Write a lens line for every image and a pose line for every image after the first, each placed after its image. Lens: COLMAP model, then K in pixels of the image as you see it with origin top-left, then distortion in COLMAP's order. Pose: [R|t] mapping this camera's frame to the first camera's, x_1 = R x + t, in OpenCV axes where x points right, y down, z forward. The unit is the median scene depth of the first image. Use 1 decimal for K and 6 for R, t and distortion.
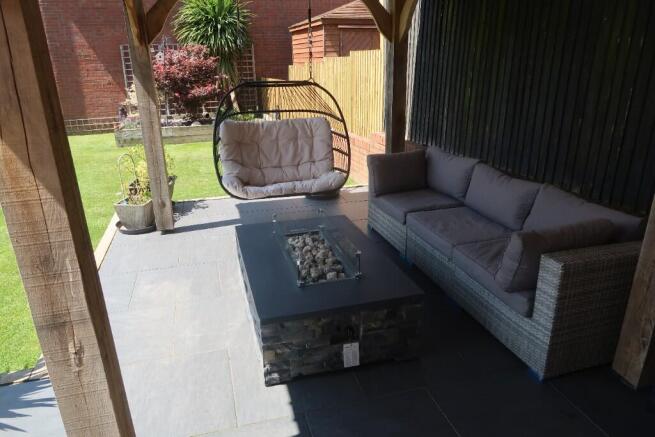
lens RADIAL K [[452.5, 0, 321.7], [0, 452.5, 216.2], [0, 0, 1]] dist [-0.030984, 0.008231]
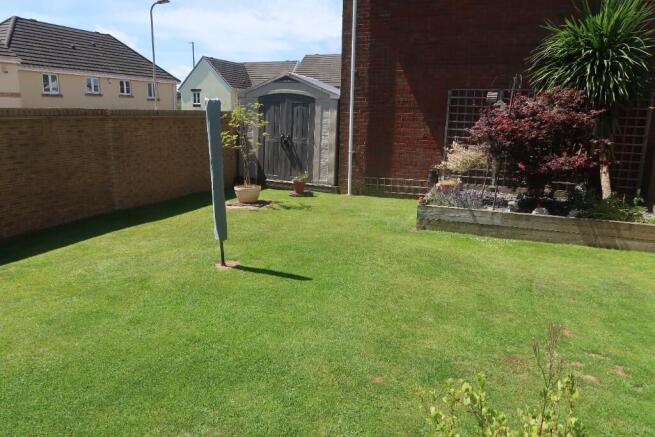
lens RADIAL K [[452.5, 0, 325.6], [0, 452.5, 215.5], [0, 0, 1]] dist [-0.030984, 0.008231]
pose [[0.801736, 0.161368, -0.575483, -0.147116], [-0.225945, 0.973240, -0.041875, -0.097737], [0.553325, 0.163600, 0.816741, 0.302625]]
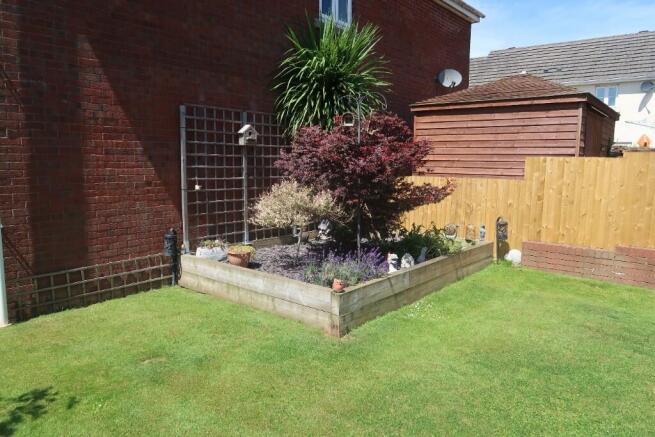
lens RADIAL K [[452.5, 0, 327.6], [0, 452.5, 208.5], [0, 0, 1]] dist [-0.030984, 0.008231]
pose [[0.830098, -0.033800, 0.556592, -0.603216], [0.159699, 0.970760, -0.179223, -0.169065], [-0.534260, 0.237659, 0.811224, 0.570066]]
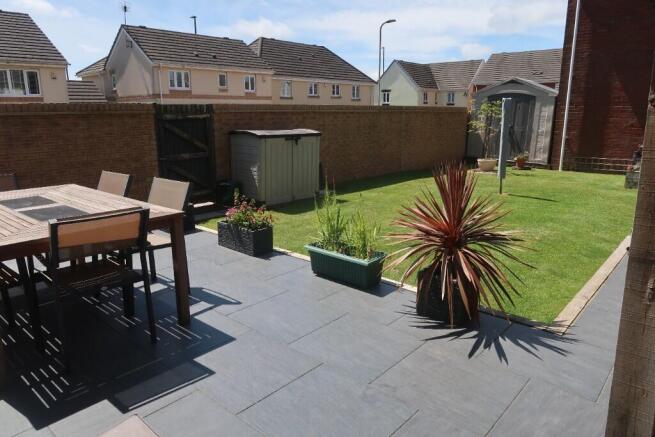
lens RADIAL K [[452.5, 0, 325.6], [0, 452.5, 212.9], [0, 0, 1]] dist [-0.030984, 0.008231]
pose [[0.545688, 0.202036, -0.813269, -0.009091], [-0.286300, 0.957052, 0.045654, 0.033762], [0.787564, 0.207926, 0.580095, -0.051967]]
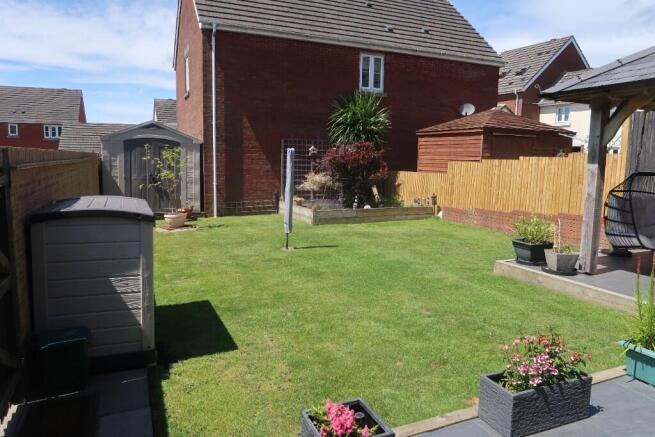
lens RADIAL K [[452.5, 0, 326.6], [0, 452.5, 215.3], [0, 0, 1]] dist [-0.030984, 0.008231]
pose [[0.986742, 0.011356, 0.161901, -0.533844], [0.022654, 0.978147, -0.206677, 0.051065], [-0.160710, 0.207605, 0.964921, -0.095124]]
